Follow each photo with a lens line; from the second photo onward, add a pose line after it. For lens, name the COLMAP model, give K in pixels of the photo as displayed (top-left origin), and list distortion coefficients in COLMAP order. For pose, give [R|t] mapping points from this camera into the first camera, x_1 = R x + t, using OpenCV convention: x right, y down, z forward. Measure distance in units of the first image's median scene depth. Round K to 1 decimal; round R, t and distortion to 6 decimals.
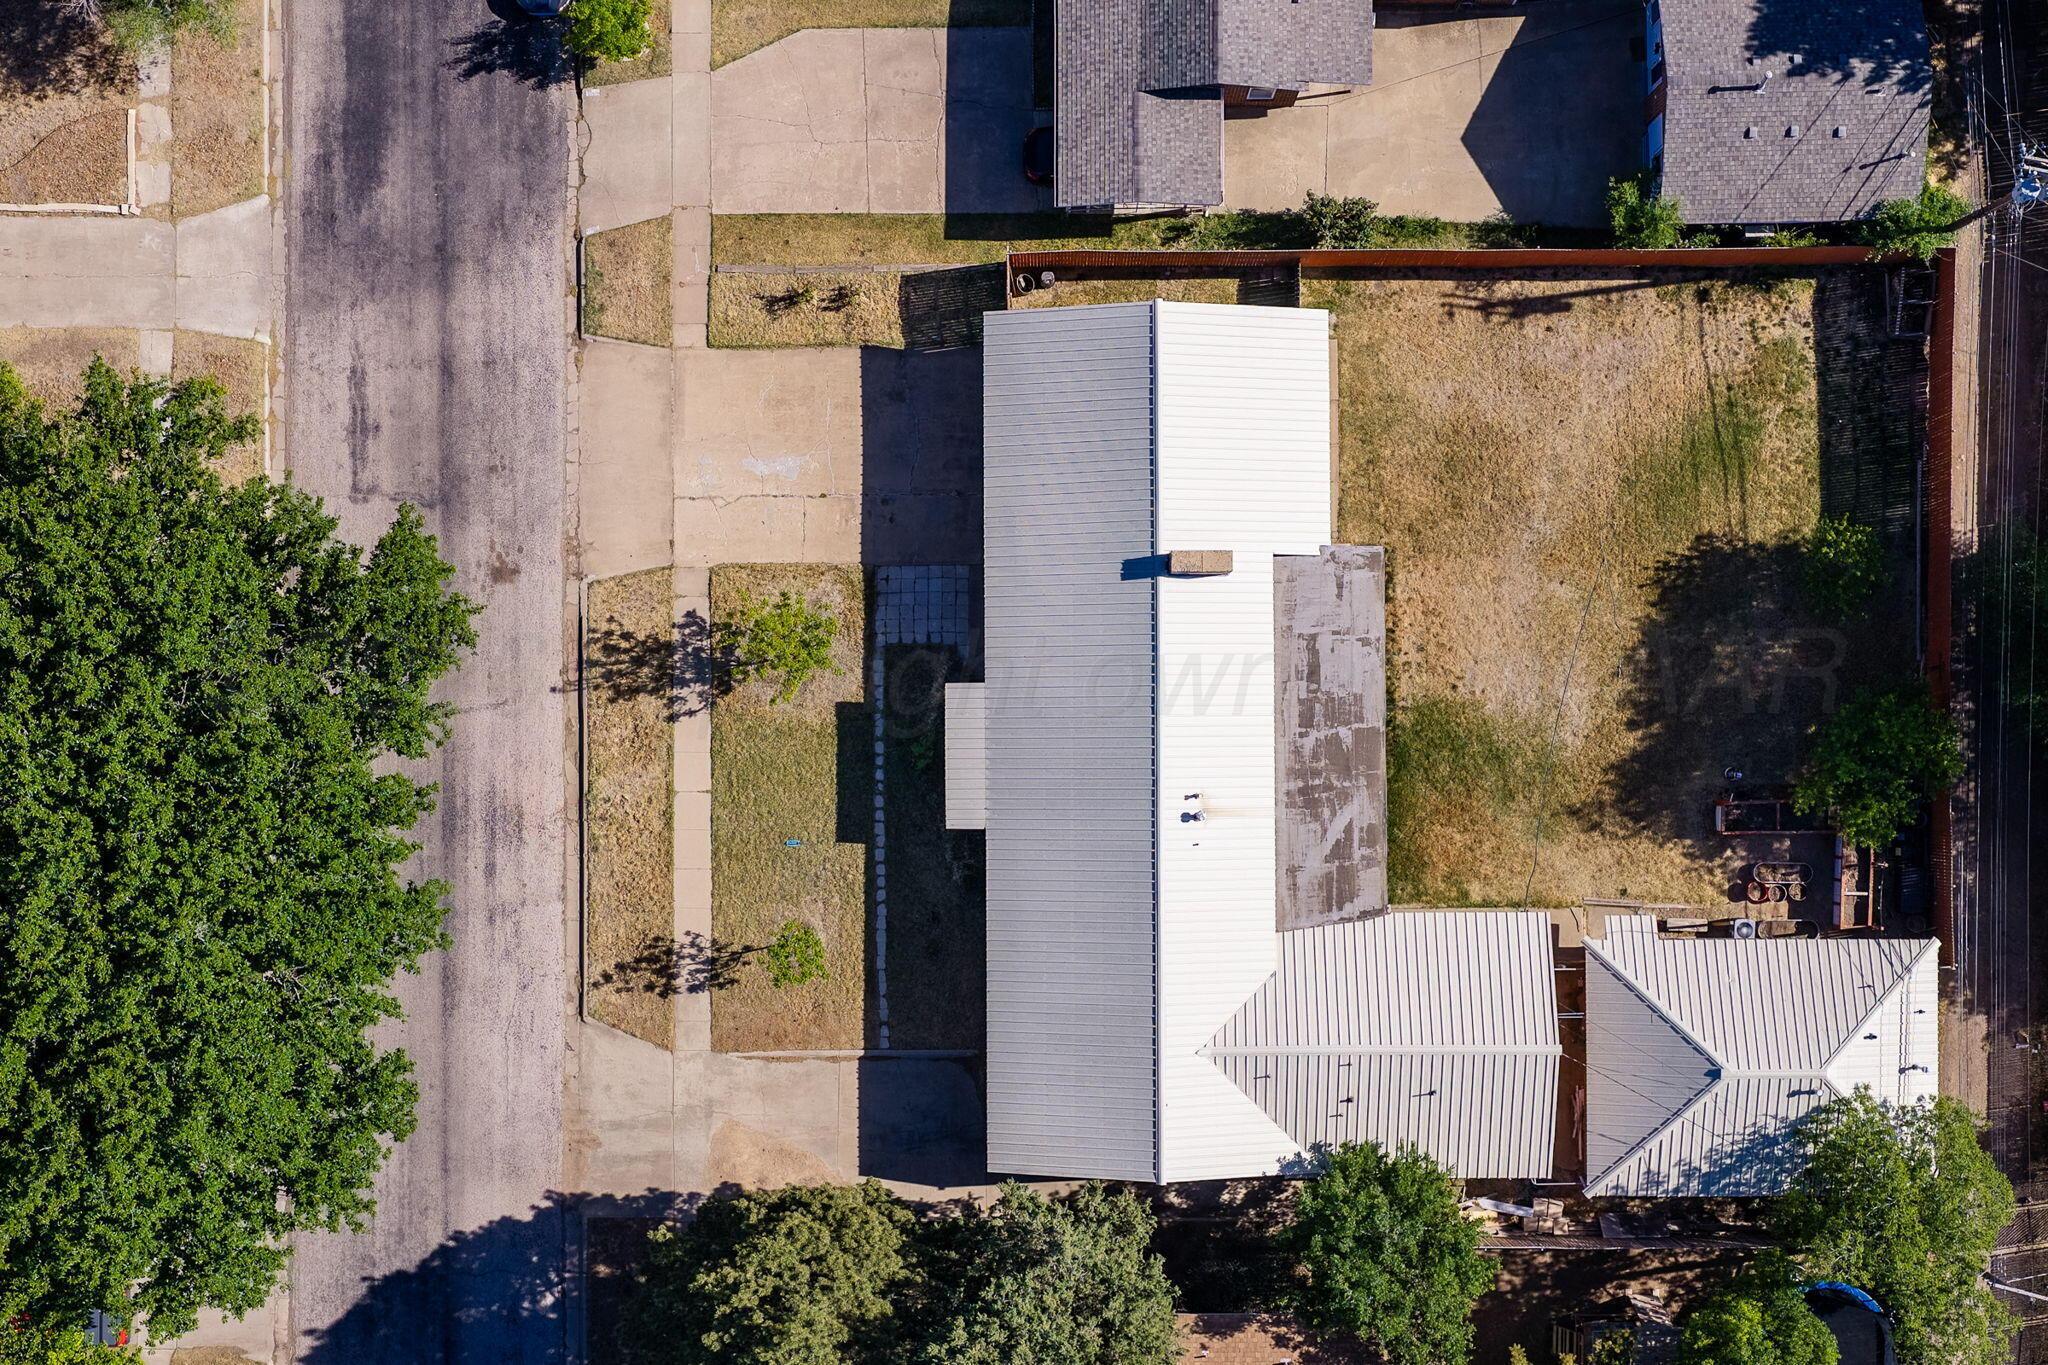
lens RADIAL K [[2250.6, 0, 1020.7], [0, 2250.6, 738.5], [0, 0, 1]] dist [0.056004, -0.200691]
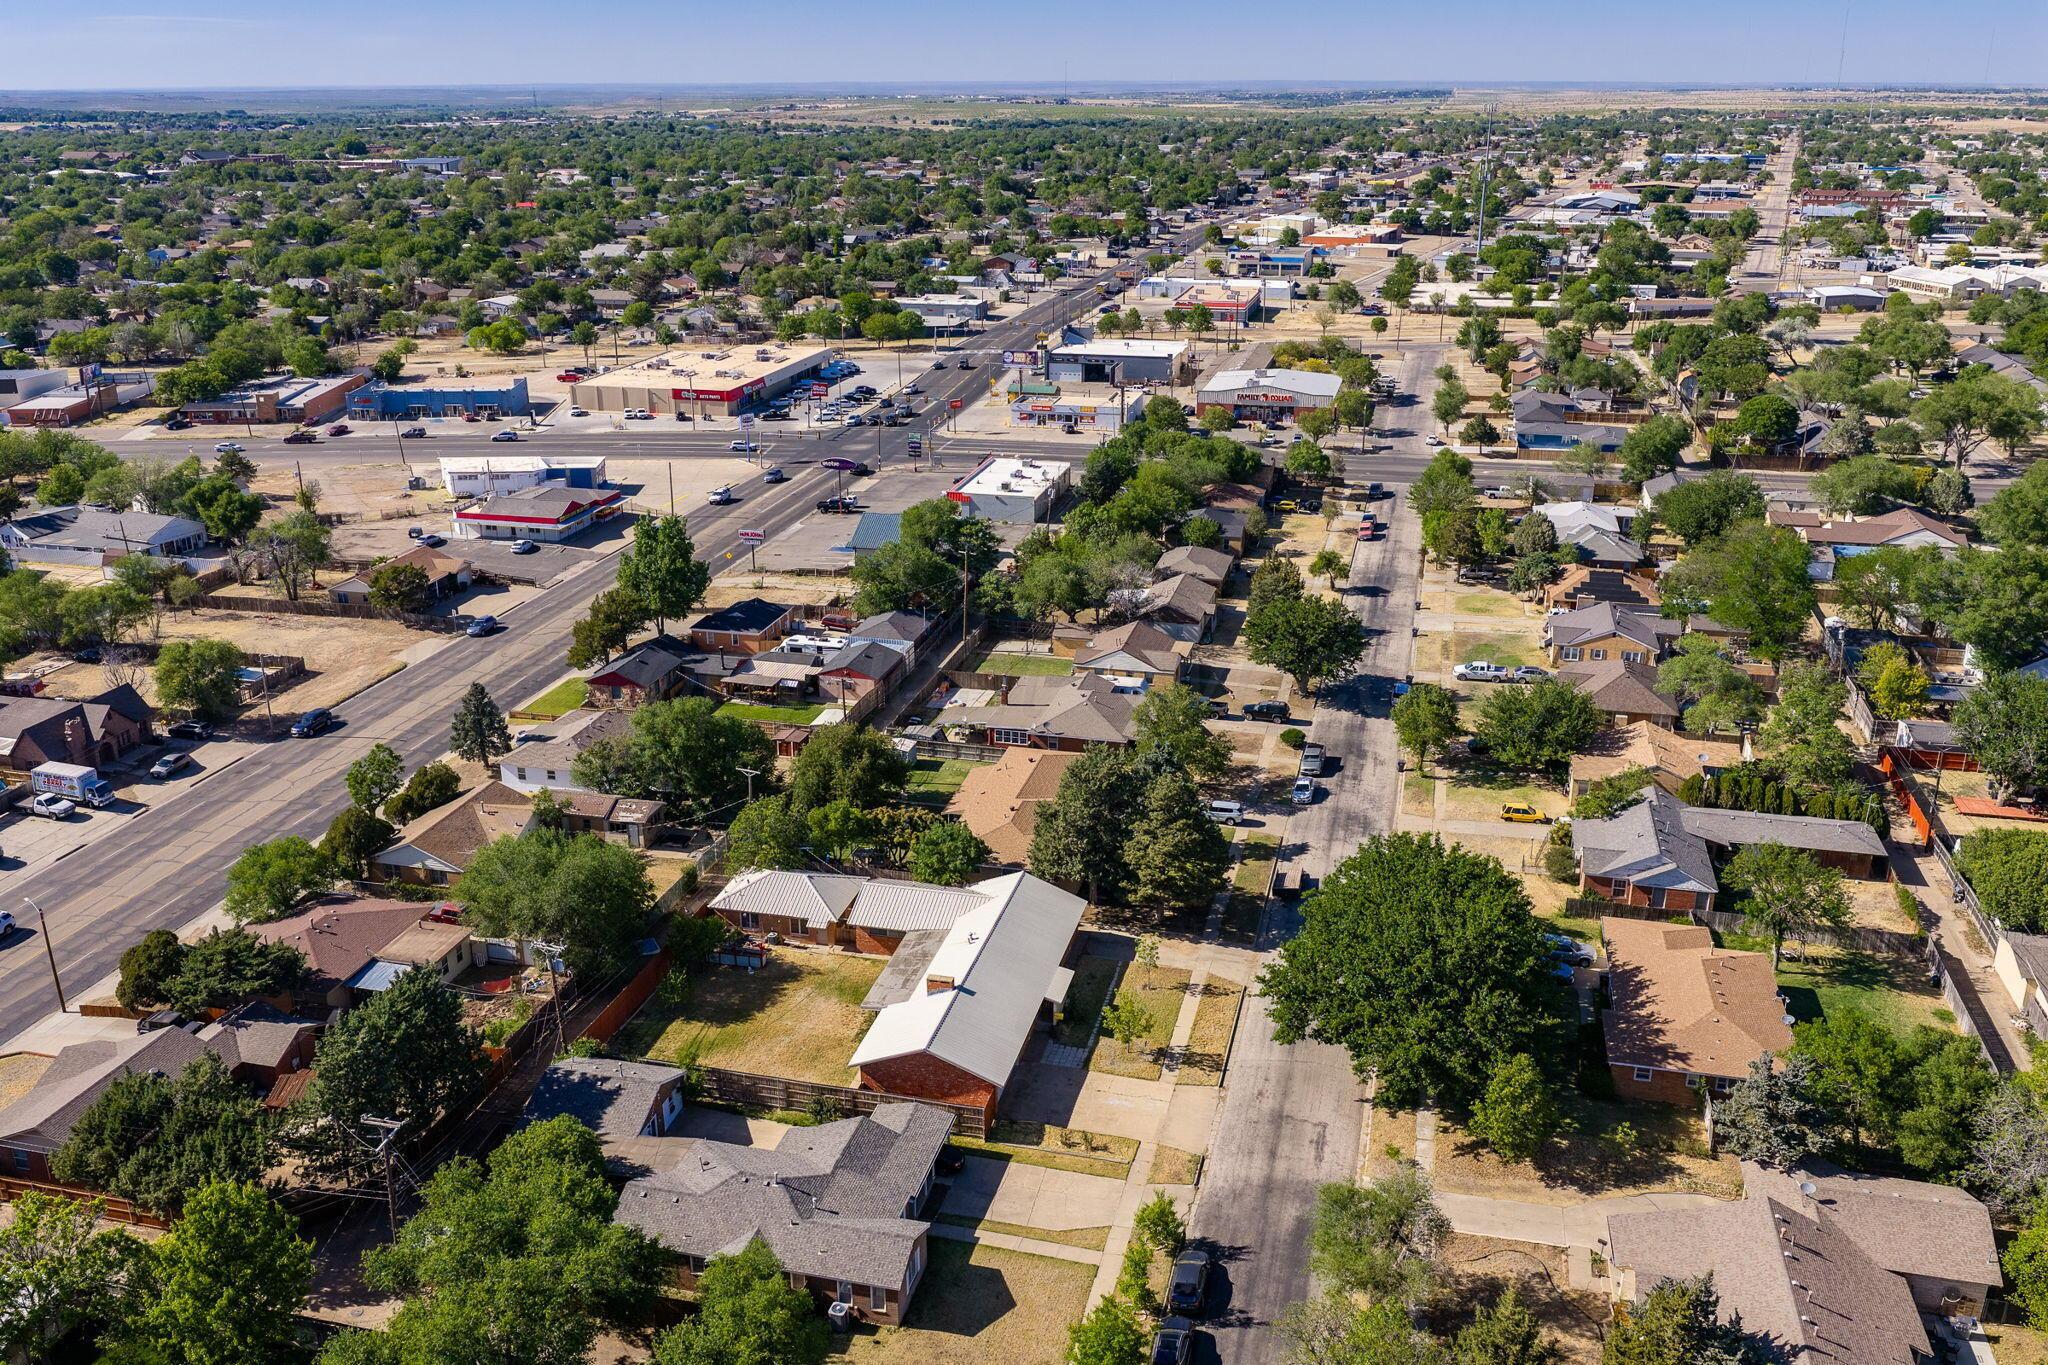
lens RADIAL K [[1657.9, 0, 1024.0], [0, 1657.9, 682.5], [0, 0, 1]] dist [0.007373, -0.000595]
pose [[-0.968593, -0.083515, 0.234207, -0.349873], [0.248609, -0.342689, 0.905957, -1.399163], [0.004599, 0.935729, 0.352689, 0.096924]]
